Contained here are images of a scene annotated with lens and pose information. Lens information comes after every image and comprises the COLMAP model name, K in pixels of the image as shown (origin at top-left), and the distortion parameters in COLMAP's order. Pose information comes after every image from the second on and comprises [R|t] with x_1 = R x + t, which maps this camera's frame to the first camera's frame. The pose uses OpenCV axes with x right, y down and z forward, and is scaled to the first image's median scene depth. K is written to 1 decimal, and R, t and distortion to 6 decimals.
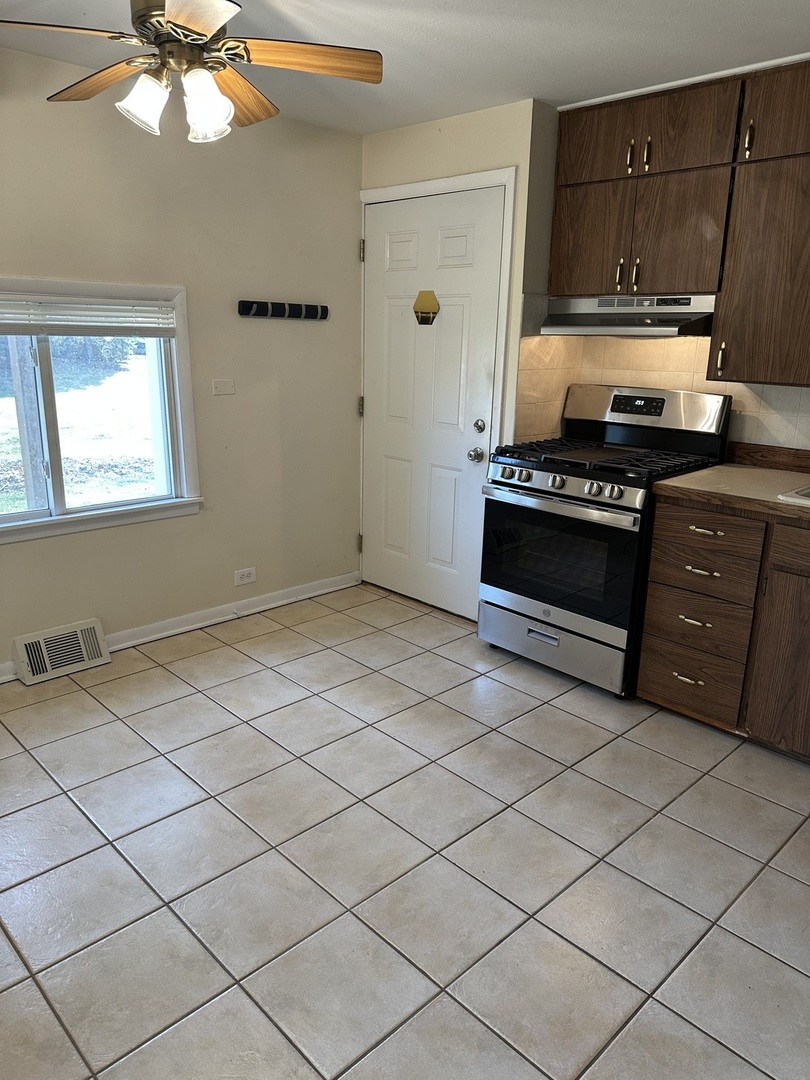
lens RADIAL K [[761.3, 0, 406.6], [0, 761.3, 536.0], [0, 0, 1]] dist [0.069806, -0.085121]
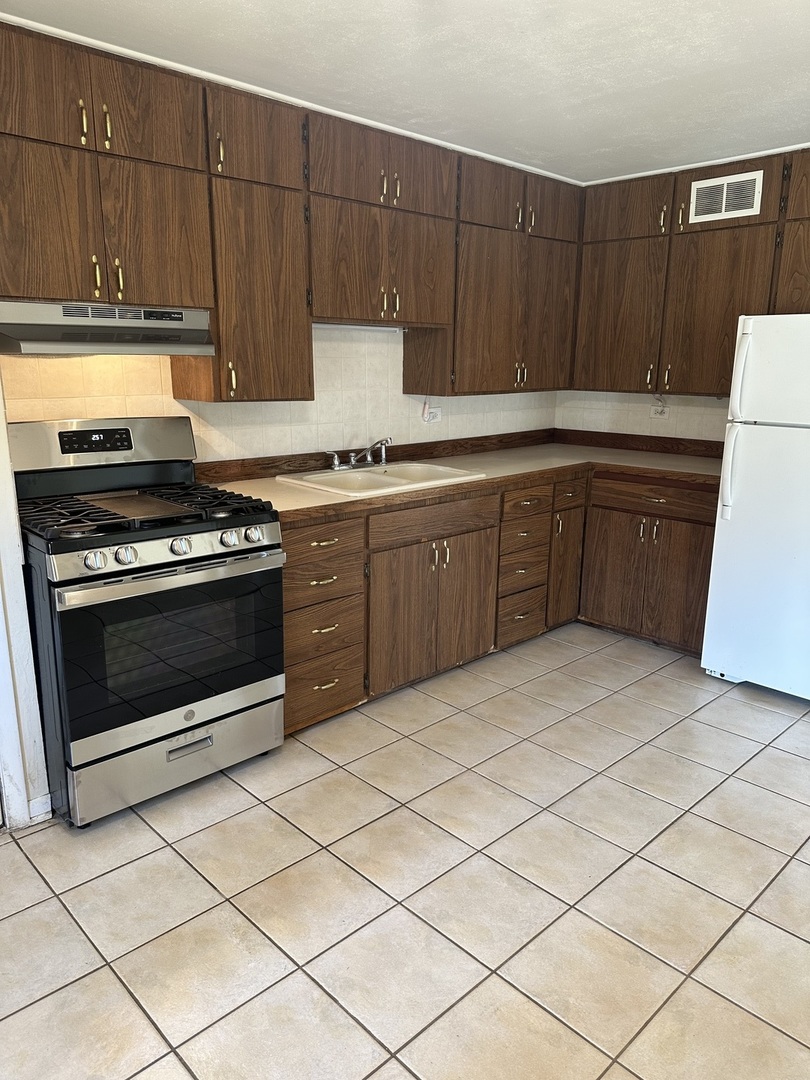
lens RADIAL K [[761.3, 0, 406.6], [0, 761.3, 536.0], [0, 0, 1]] dist [0.069806, -0.085121]
pose [[-0.003014, -0.251259, 0.967915, -0.580793], [0.246032, 0.937981, 0.244255, -0.227819], [-0.969257, 0.238874, 0.058991, 0.783271]]
